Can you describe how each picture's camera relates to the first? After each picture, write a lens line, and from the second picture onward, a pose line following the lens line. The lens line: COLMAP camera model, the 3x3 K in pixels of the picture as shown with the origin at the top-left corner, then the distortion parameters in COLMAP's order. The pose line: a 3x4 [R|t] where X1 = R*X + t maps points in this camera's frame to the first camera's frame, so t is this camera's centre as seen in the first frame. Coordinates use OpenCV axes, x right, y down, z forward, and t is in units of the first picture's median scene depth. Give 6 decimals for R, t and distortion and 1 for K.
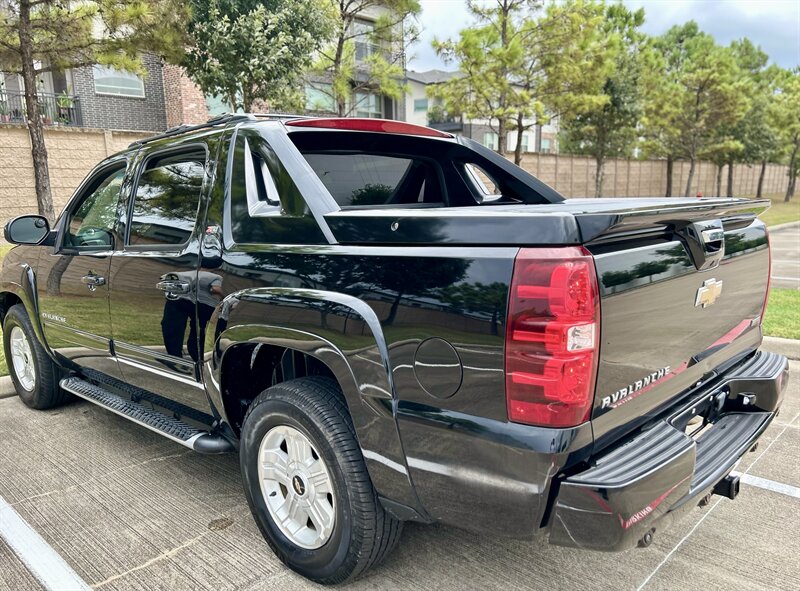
lens RADIAL K [[614.2, 0, 399.2], [0, 614.2, 311.7], [0, 0, 1]] dist [0.033620, -0.027966]
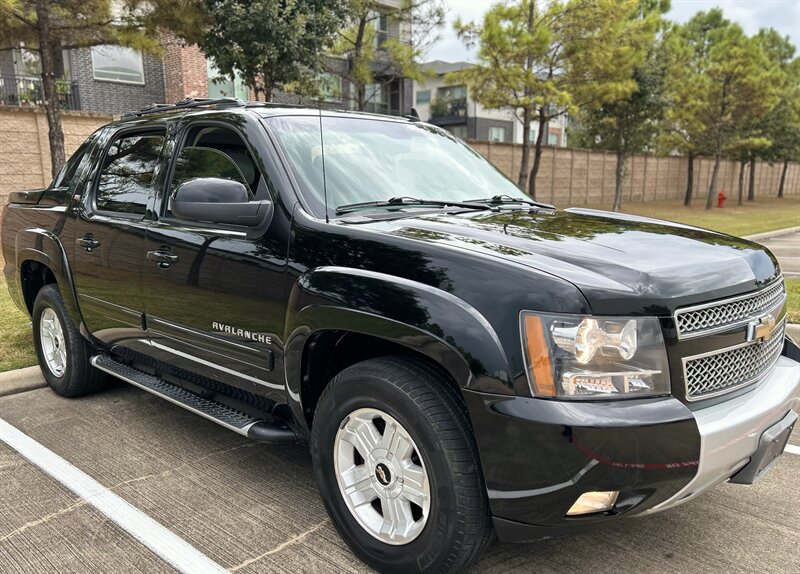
lens RADIAL K [[634.9, 0, 380.9], [0, 634.9, 328.2], [0, 0, 1]] dist [0.036057, -0.032244]
pose [[0.999930, 0.011265, -0.003625, -0.073951], [-0.011194, 0.999753, 0.019177, 0.015400], [0.003840, -0.019135, 0.999810, 0.010953]]
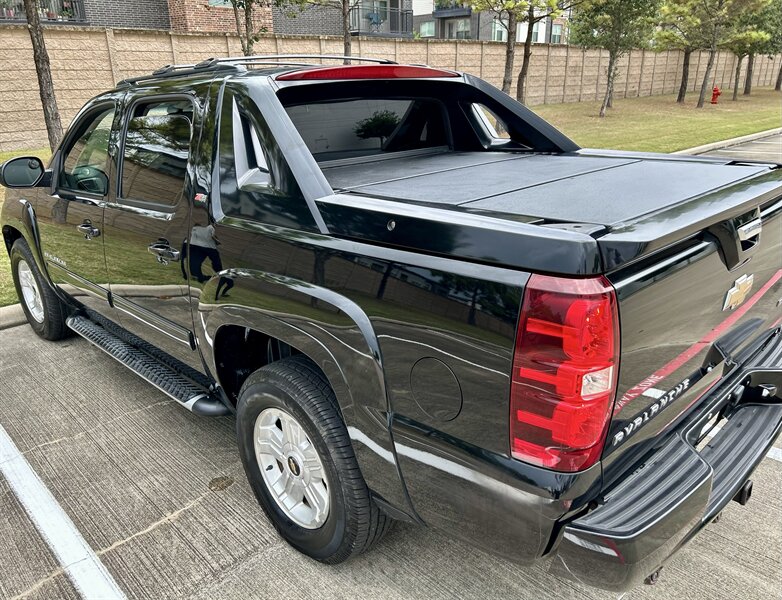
lens RADIAL K [[590.6, 0, 376.4], [0, 590.6, 284.5], [0, 0, 1]] dist [0.026609, -0.022353]
pose [[0.998960, 0.012426, -0.043860, 0.002196], [-0.005864, 0.989164, 0.146695, -0.041315], [0.045208, -0.146285, 0.988209, 0.029160]]
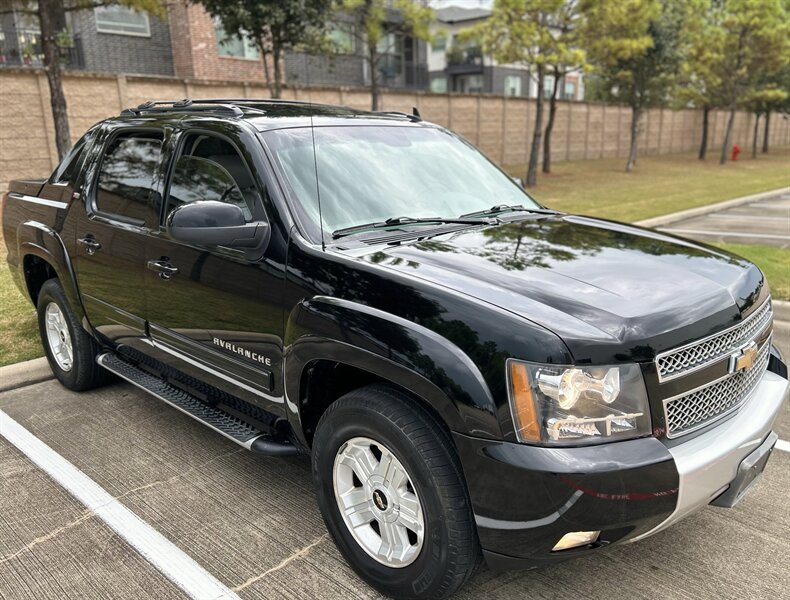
lens RADIAL K [[636.0, 0, 413.2], [0, 636.0, 309.2], [0, 0, 1]] dist [0.033227, -0.032357]
pose [[0.999833, 0.001964, 0.018143, -0.064499], [-0.003303, 0.997249, 0.074050, -0.019718], [-0.017947, -0.074097, 0.997090, 0.007410]]
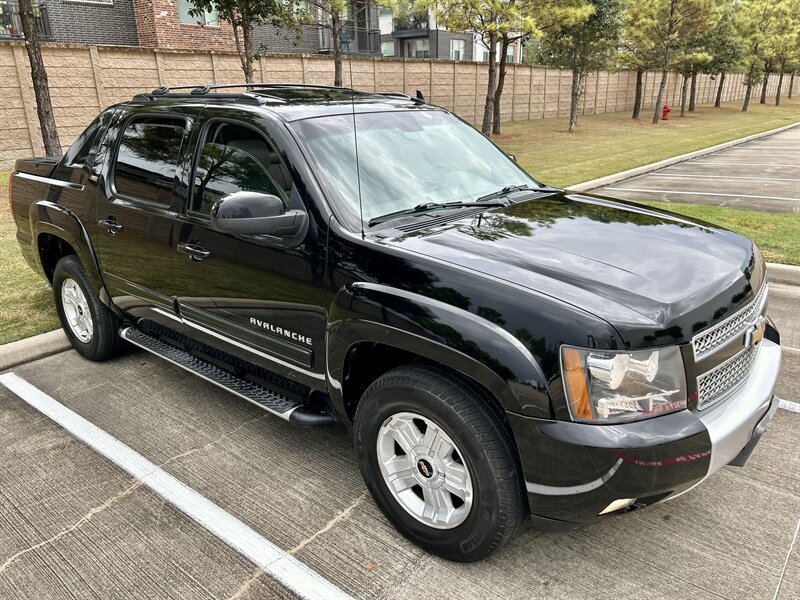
lens RADIAL K [[591.2, 0, 382.1], [0, 591.2, 286.4], [0, 0, 1]] dist [0.031120, -0.025167]
pose [[0.998260, -0.021147, 0.055045, -0.106193], [0.014323, 0.992483, 0.121539, -0.036133], [-0.057201, -0.120539, 0.991059, 0.010407]]
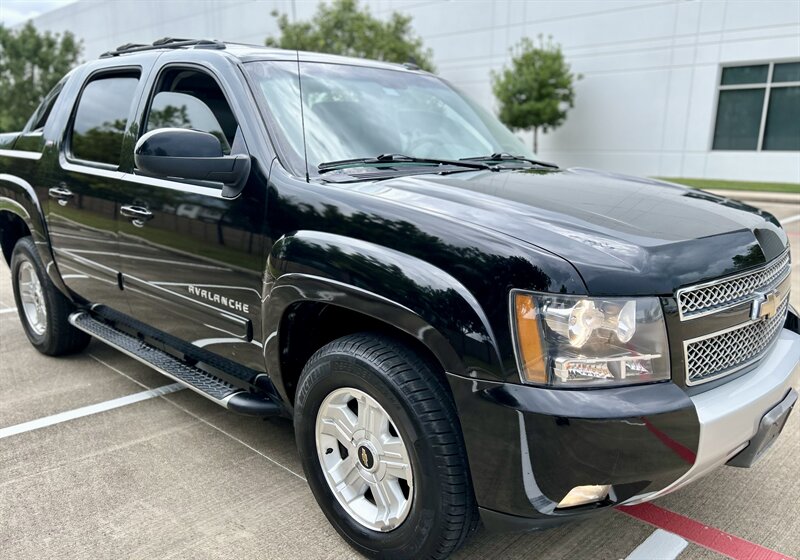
lens RADIAL K [[616.2, 0, 422.8], [0, 616.2, 312.1], [0, 0, 1]] dist [0.025432, -0.009185]
pose [[0.998933, 0.019626, 0.041815, -0.062479], [-0.023016, 0.996351, 0.082186, 0.005398], [-0.040049, -0.083060, 0.995739, 0.038464]]
